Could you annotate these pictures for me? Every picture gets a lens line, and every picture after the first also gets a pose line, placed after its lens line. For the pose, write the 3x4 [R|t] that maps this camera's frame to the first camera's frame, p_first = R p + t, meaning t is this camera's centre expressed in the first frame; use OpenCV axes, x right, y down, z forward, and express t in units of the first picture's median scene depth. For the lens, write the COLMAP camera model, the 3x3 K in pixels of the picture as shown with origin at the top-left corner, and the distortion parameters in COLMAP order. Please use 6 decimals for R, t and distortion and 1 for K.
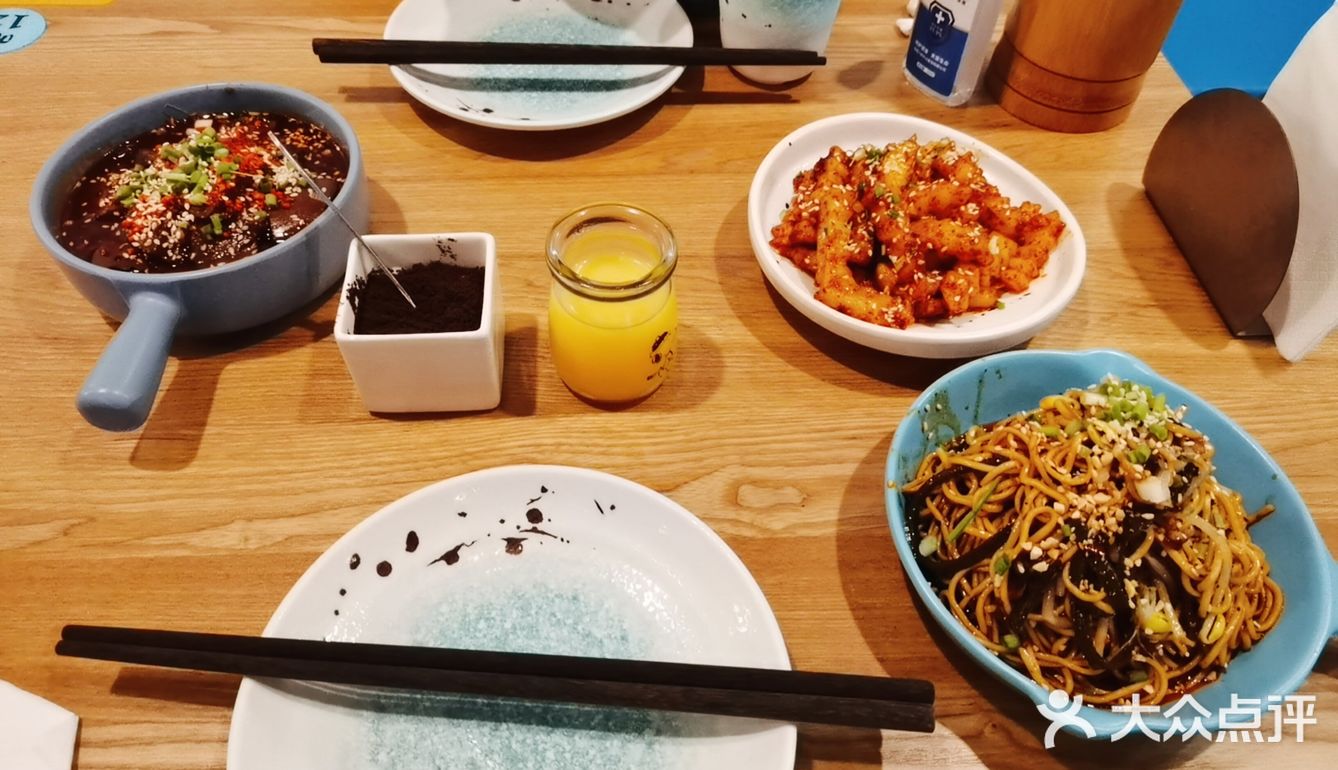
lens RADIAL K [[875.8, 0, 669.0], [0, 875.8, 385.0], [0, 0, 1]] dist [0.002180, -0.003288]
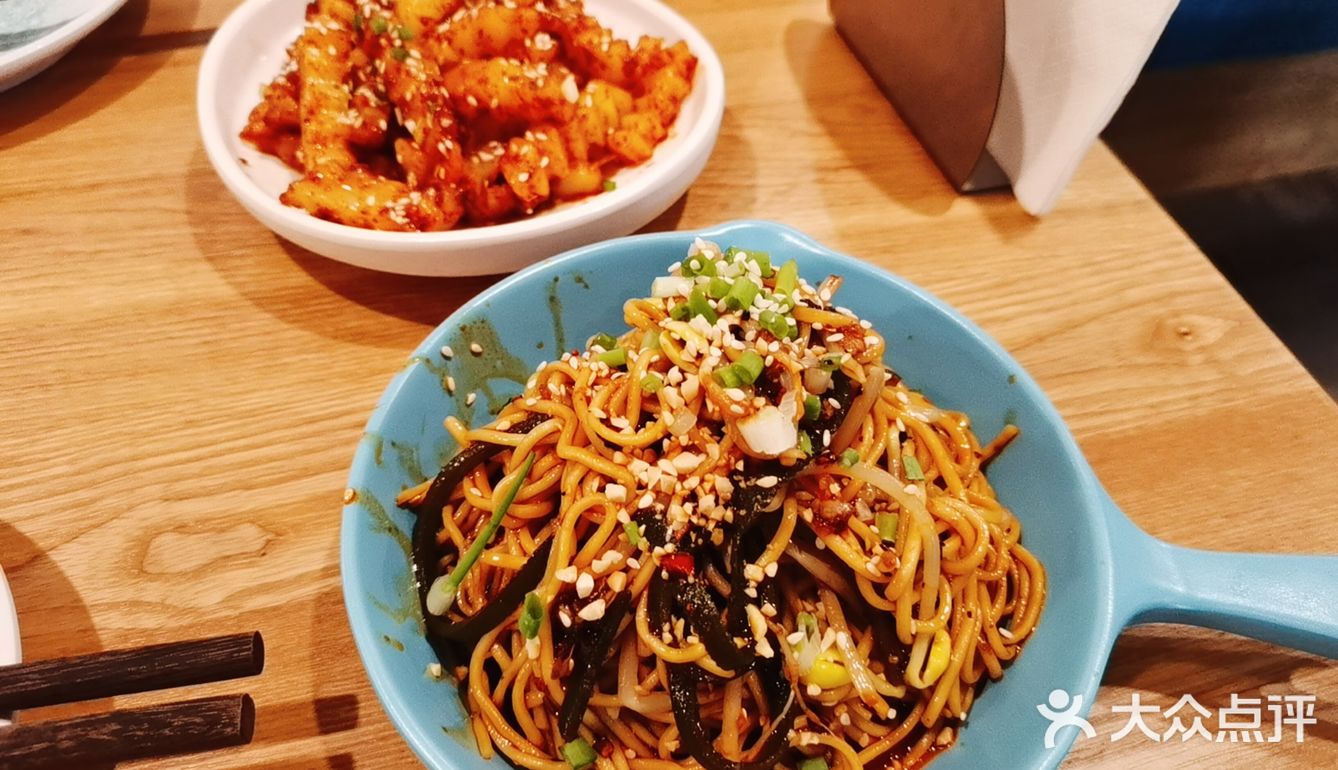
lens RADIAL K [[875.8, 0, 669.0], [0, 875.8, 385.0], [0, 0, 1]] dist [0.002180, -0.003288]
pose [[0.980088, -0.149943, 0.130175, 0.394139], [0.150791, 0.988560, 0.003374, 0.074318], [-0.129191, 0.016322, 0.991485, 0.442718]]
